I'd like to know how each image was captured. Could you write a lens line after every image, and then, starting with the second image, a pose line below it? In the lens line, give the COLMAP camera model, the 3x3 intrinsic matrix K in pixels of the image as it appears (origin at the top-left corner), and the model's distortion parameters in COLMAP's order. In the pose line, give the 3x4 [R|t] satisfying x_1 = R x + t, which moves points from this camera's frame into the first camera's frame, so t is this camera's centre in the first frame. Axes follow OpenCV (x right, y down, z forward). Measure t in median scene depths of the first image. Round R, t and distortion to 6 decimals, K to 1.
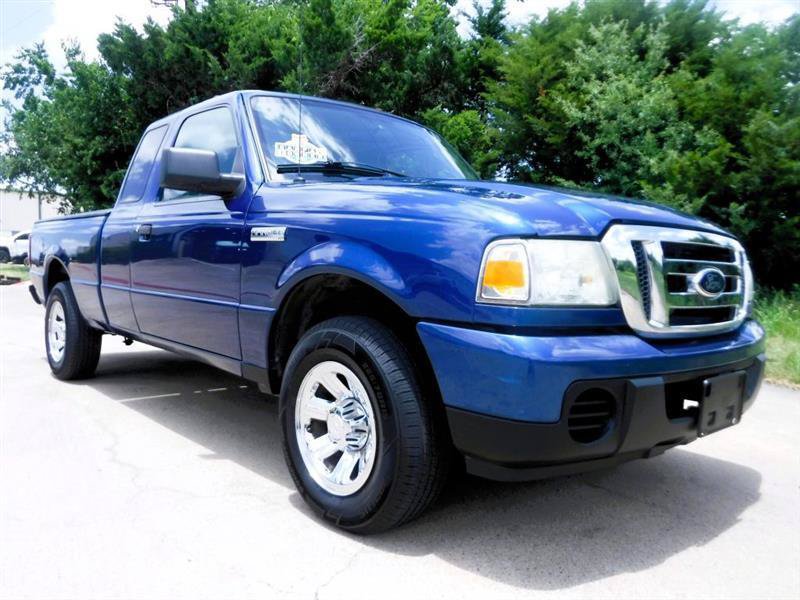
lens RADIAL K [[724.6, 0, 400.0], [0, 724.6, 300.0], [0, 0, 1]] dist [-0.091781, 0.019046]
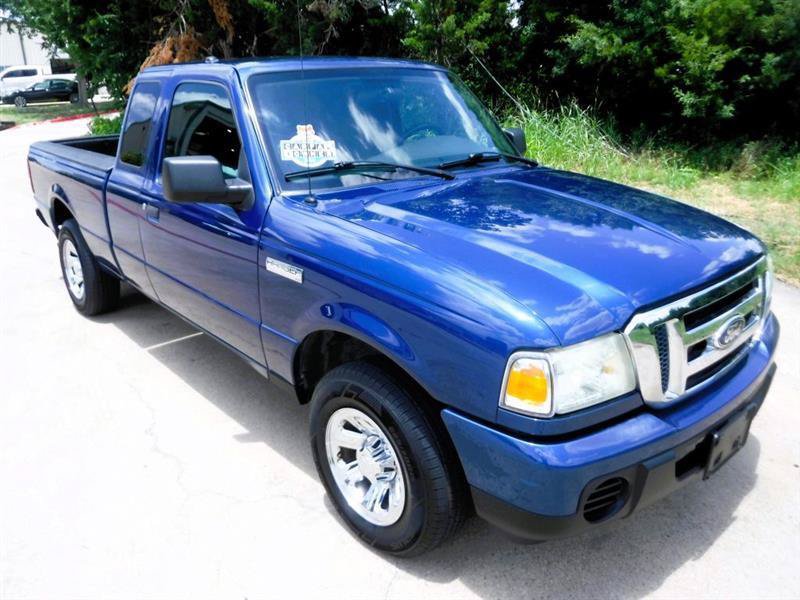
lens RADIAL K [[724.6, 0, 400.0], [0, 724.6, 300.0], [0, 0, 1]] dist [-0.091781, 0.019046]
pose [[0.999290, -0.034158, -0.015893, -0.011728], [0.037410, 0.949561, 0.311342, -0.371903], [0.004457, -0.311716, 0.950165, 0.055647]]
